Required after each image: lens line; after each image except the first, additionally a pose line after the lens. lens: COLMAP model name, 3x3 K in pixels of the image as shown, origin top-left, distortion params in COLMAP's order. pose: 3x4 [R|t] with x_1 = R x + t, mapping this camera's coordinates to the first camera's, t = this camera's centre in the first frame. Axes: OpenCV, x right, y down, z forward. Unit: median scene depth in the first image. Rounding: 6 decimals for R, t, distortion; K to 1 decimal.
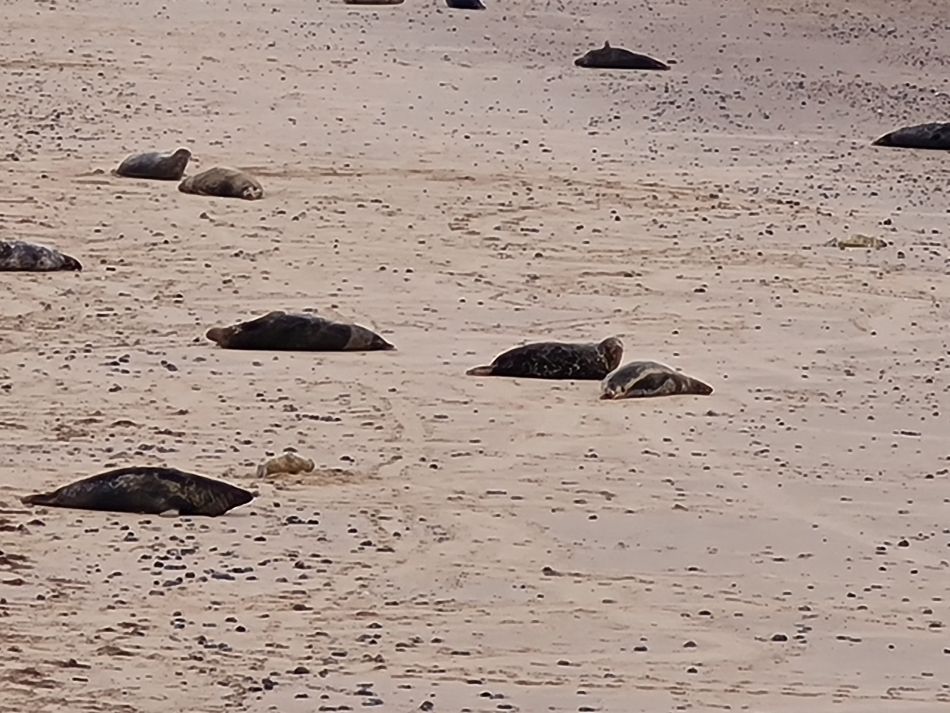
lens RADIAL K [[2677.8, 0, 475.0], [0, 2677.8, 356.5], [0, 0, 1]] dist [-0.028468, 0.173432]
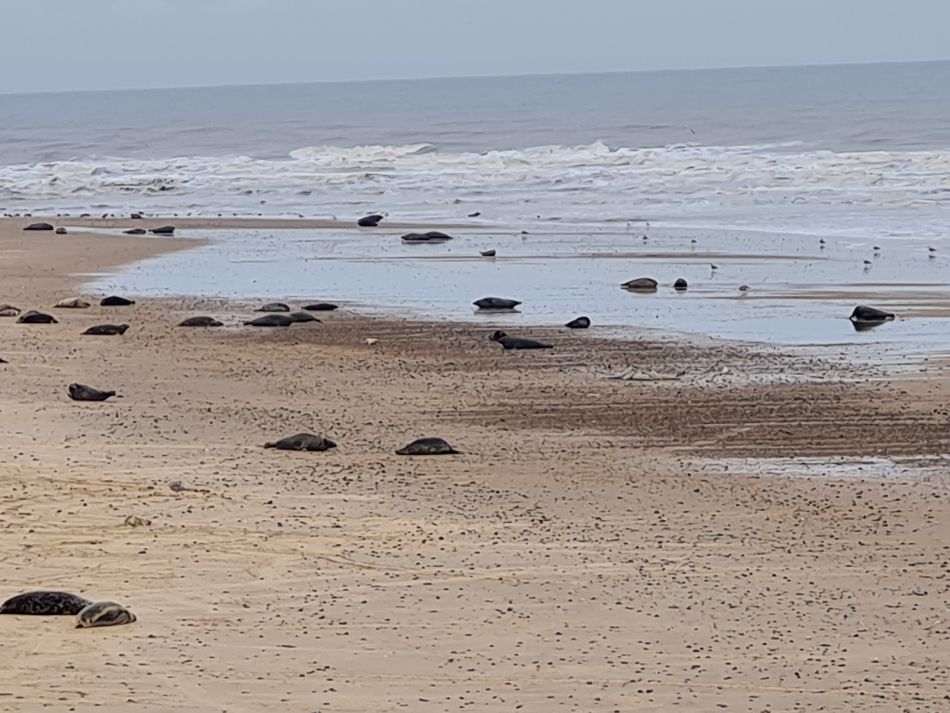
lens RADIAL K [[2677.8, 0, 475.0], [0, 2677.8, 356.5], [0, 0, 1]] dist [-0.028468, 0.173432]
pose [[0.978523, -0.009860, 0.205904, -0.038369], [0.029256, 0.995387, -0.091370, 0.007771], [-0.204053, 0.095432, 0.974297, -0.473006]]
